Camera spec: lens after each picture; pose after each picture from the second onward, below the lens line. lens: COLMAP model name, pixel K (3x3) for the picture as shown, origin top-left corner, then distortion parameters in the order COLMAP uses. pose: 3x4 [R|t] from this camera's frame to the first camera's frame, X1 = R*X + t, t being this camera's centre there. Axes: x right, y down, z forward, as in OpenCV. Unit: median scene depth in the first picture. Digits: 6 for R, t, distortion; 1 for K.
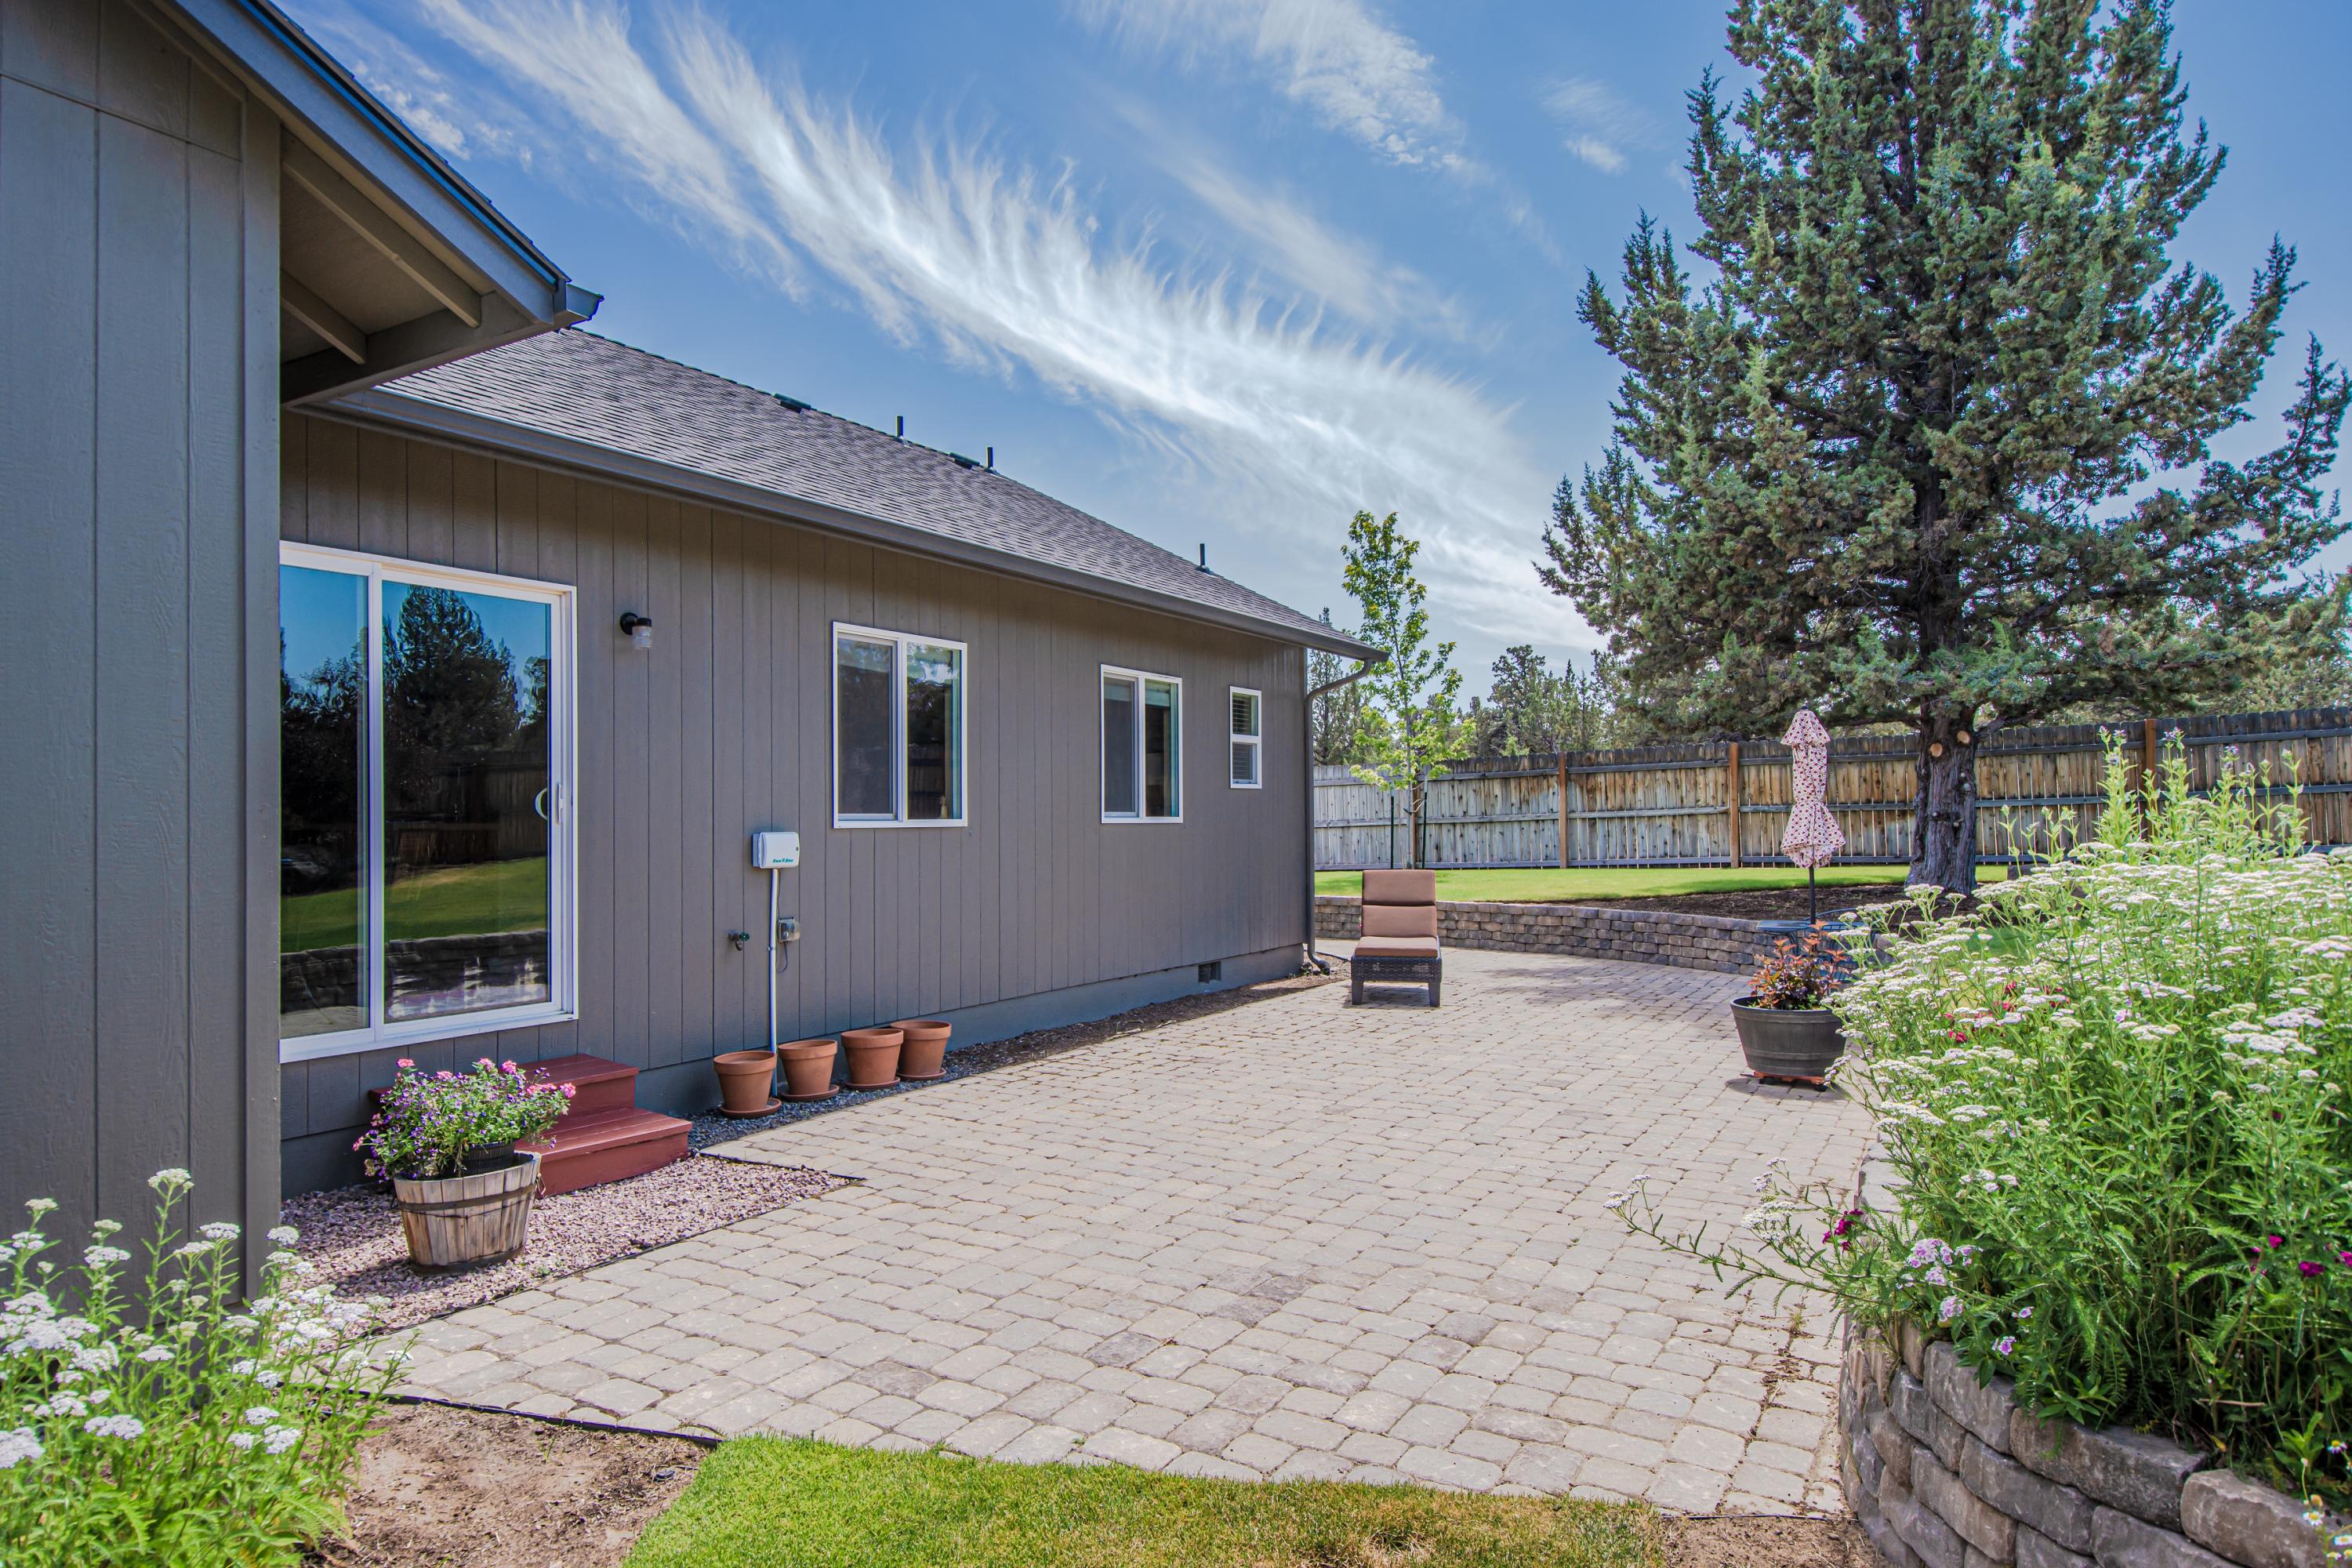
lens RADIAL K [[1359.6, 0, 1176.4], [0, 1359.6, 813.9], [0, 0, 1]] dist [0.030990, -0.038321]
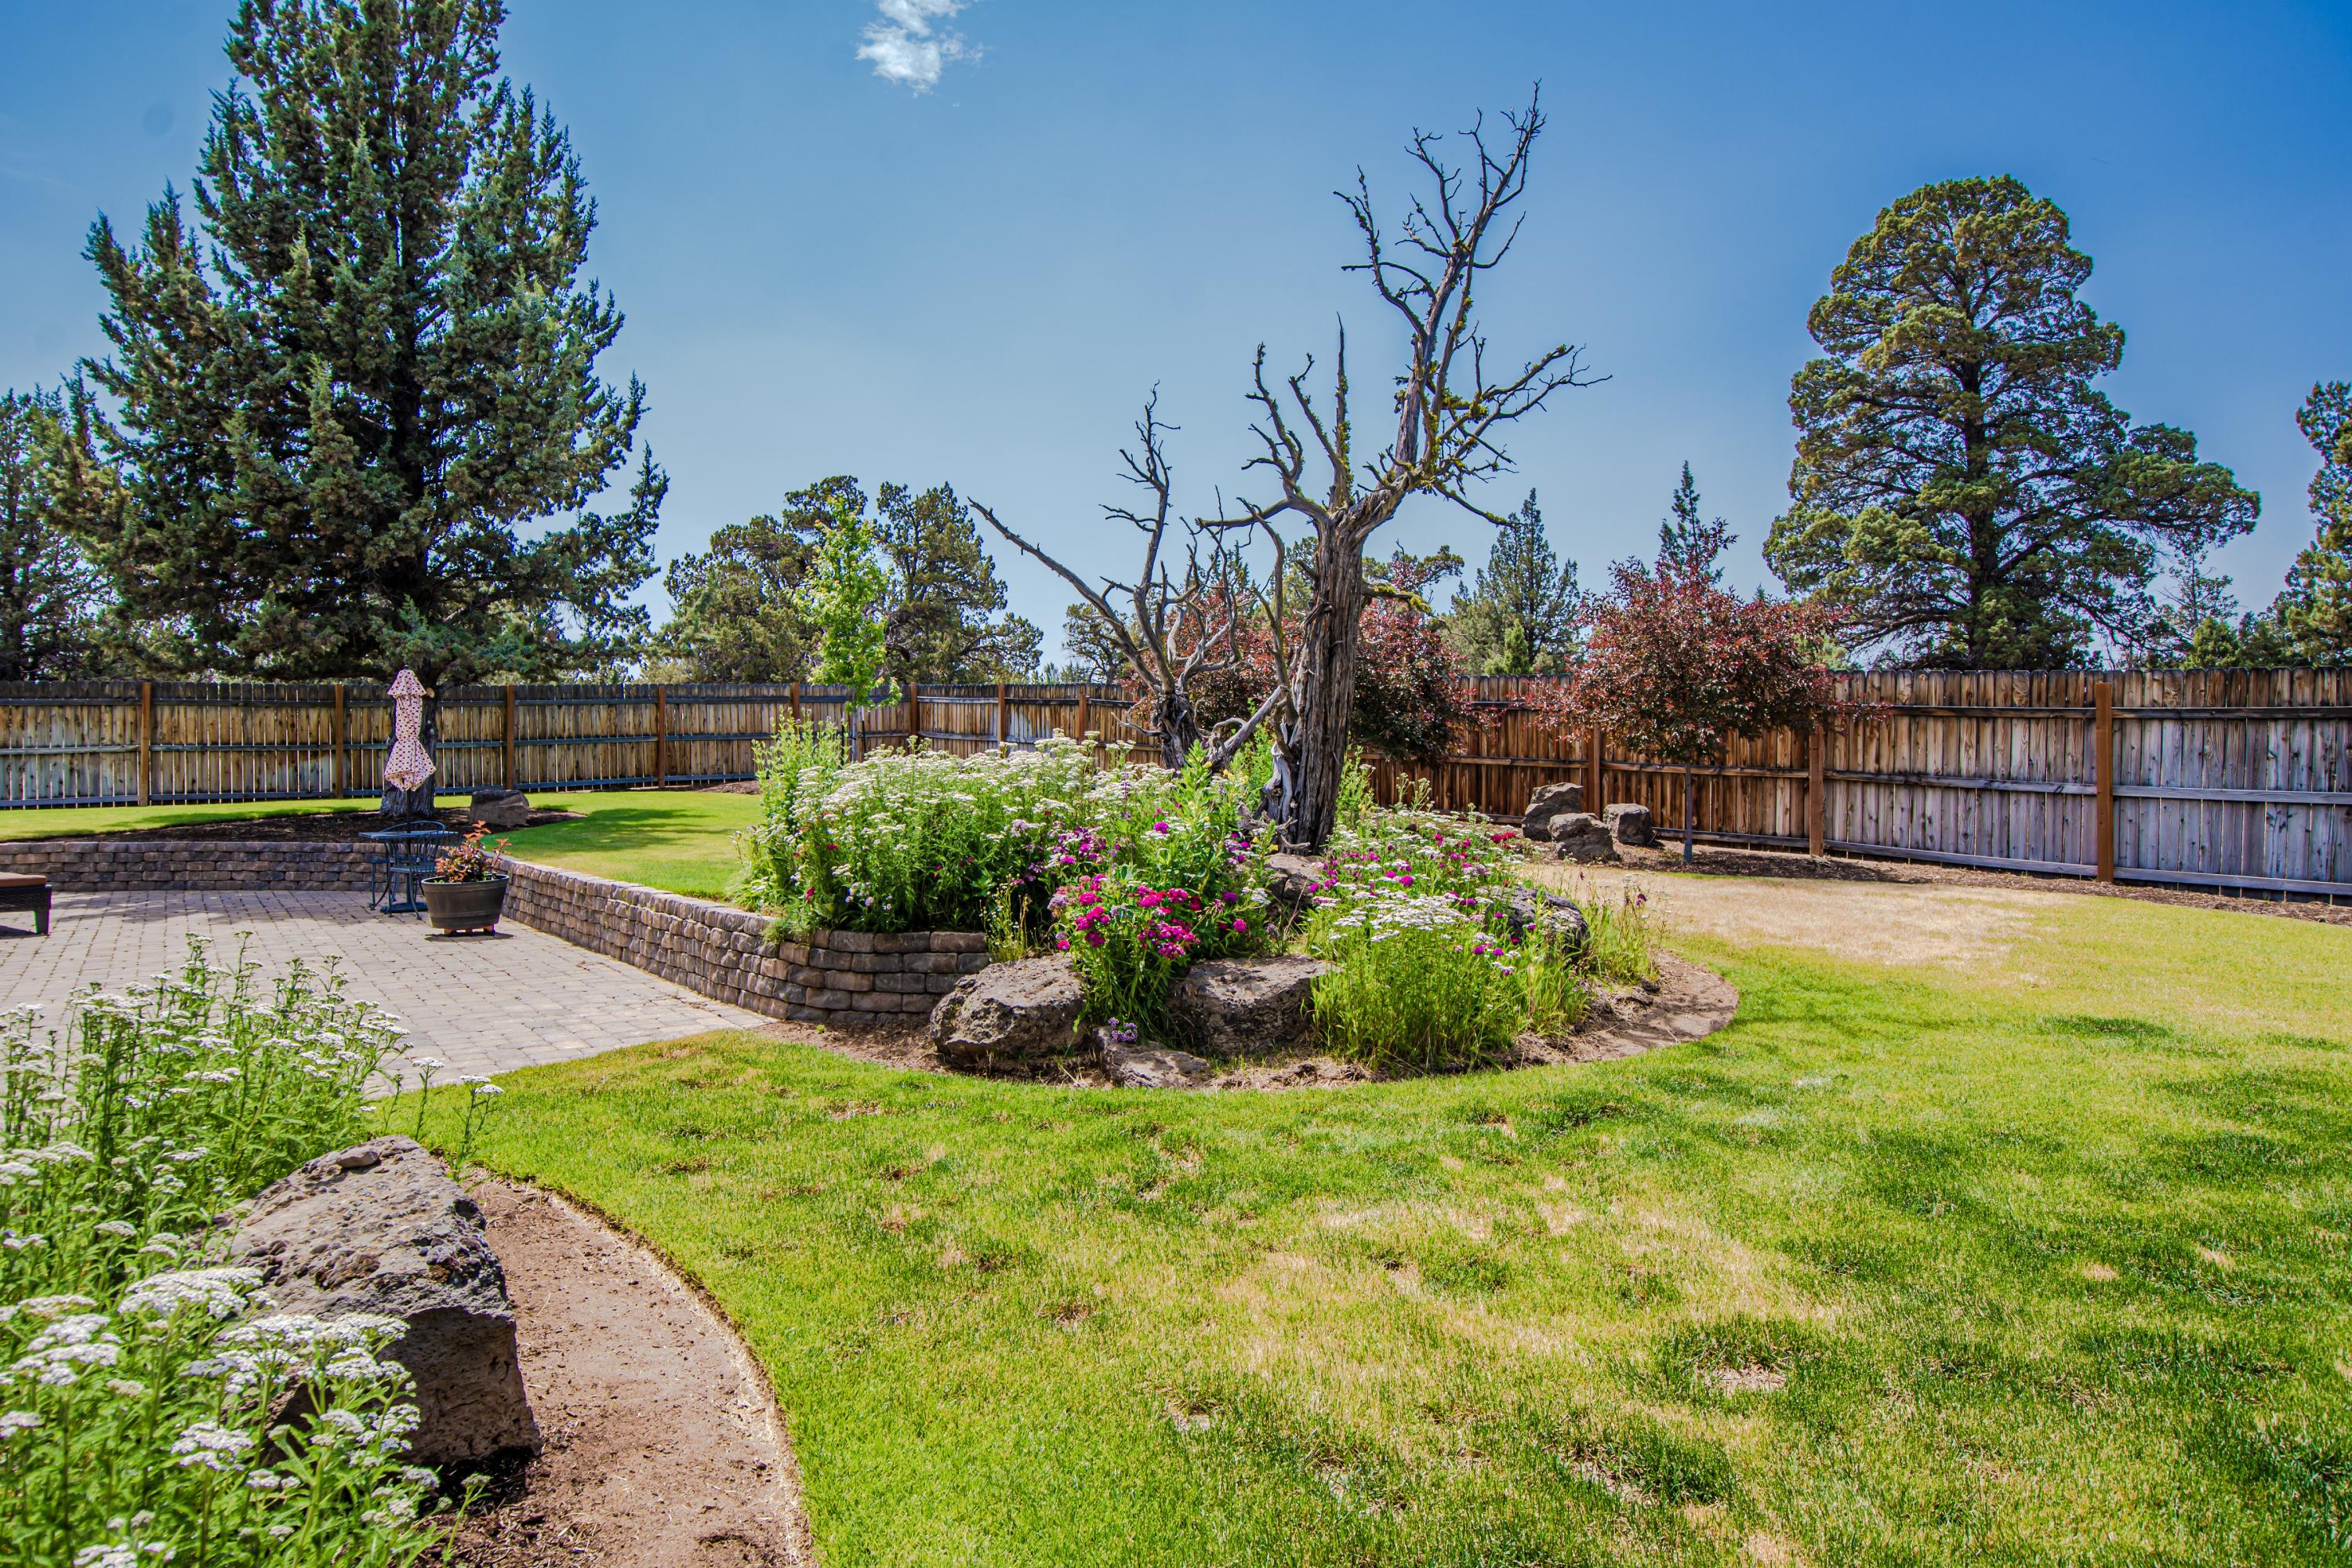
lens RADIAL K [[1359.6, 0, 1176.4], [0, 1359.6, 813.9], [0, 0, 1]] dist [0.030990, -0.038321]
pose [[0.381645, -0.028176, 0.923879, -0.362454], [-0.006282, 0.999433, 0.033075, 0.011065], [-0.924288, -0.018426, 0.381252, -0.142284]]
